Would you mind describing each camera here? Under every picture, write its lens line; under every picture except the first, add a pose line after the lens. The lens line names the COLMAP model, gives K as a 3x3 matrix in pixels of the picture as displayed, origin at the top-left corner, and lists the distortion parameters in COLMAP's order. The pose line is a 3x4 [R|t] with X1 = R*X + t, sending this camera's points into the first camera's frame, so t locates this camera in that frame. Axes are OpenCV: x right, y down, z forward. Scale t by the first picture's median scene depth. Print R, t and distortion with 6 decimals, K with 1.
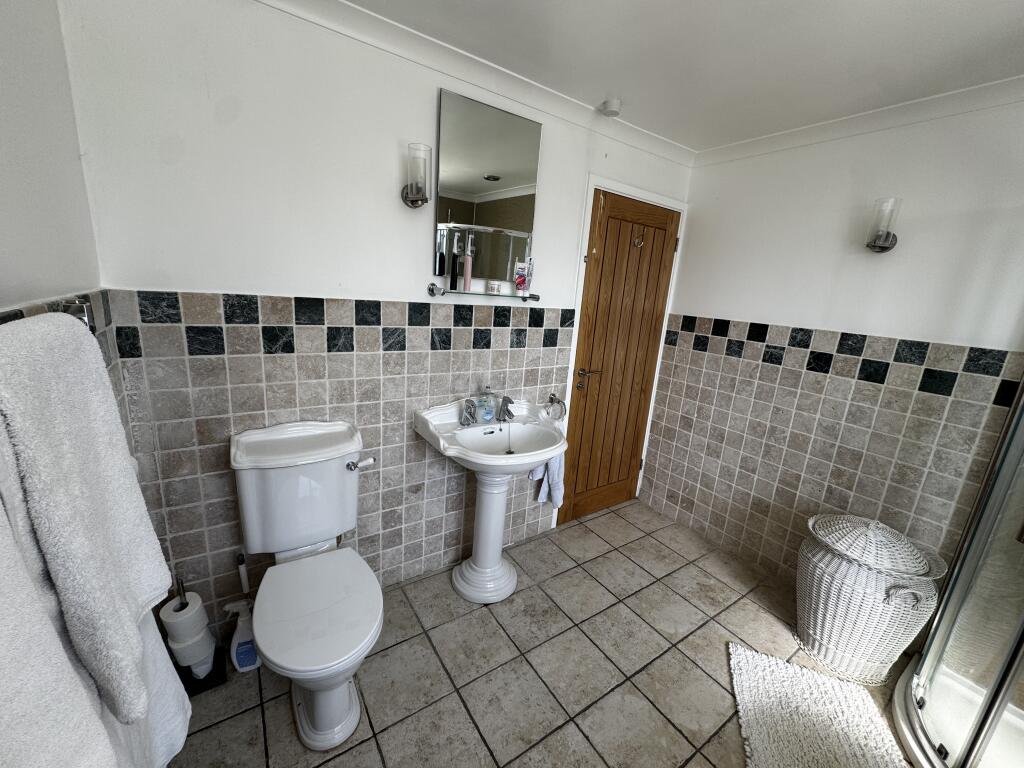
lens RADIAL K [[406.8, 0, 510.3], [0, 406.8, 384.3], [0, 0, 1]] dist [-0.003367, 0.000015]
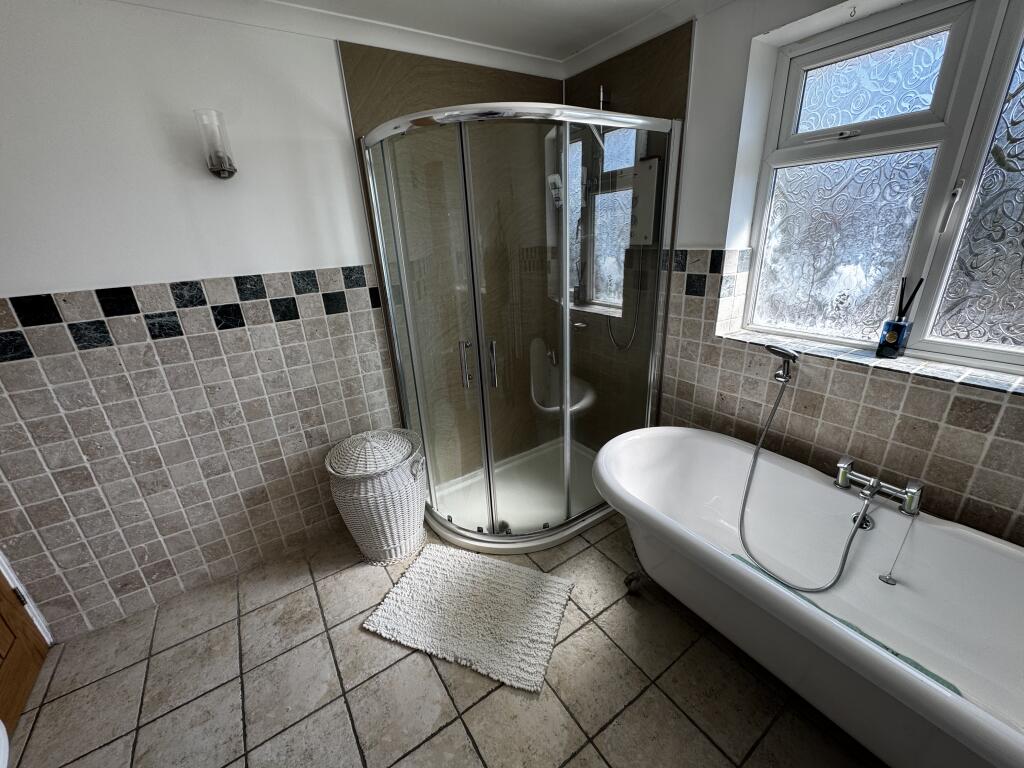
lens RADIAL K [[406.8, 0, 510.3], [0, 406.8, 384.3], [0, 0, 1]] dist [-0.003367, 0.000015]
pose [[-0.007620, -0.420107, 0.907442, -0.064179], [0.286189, 0.868594, 0.404525, -0.108623], [-0.958143, 0.262782, 0.113611, 0.394141]]
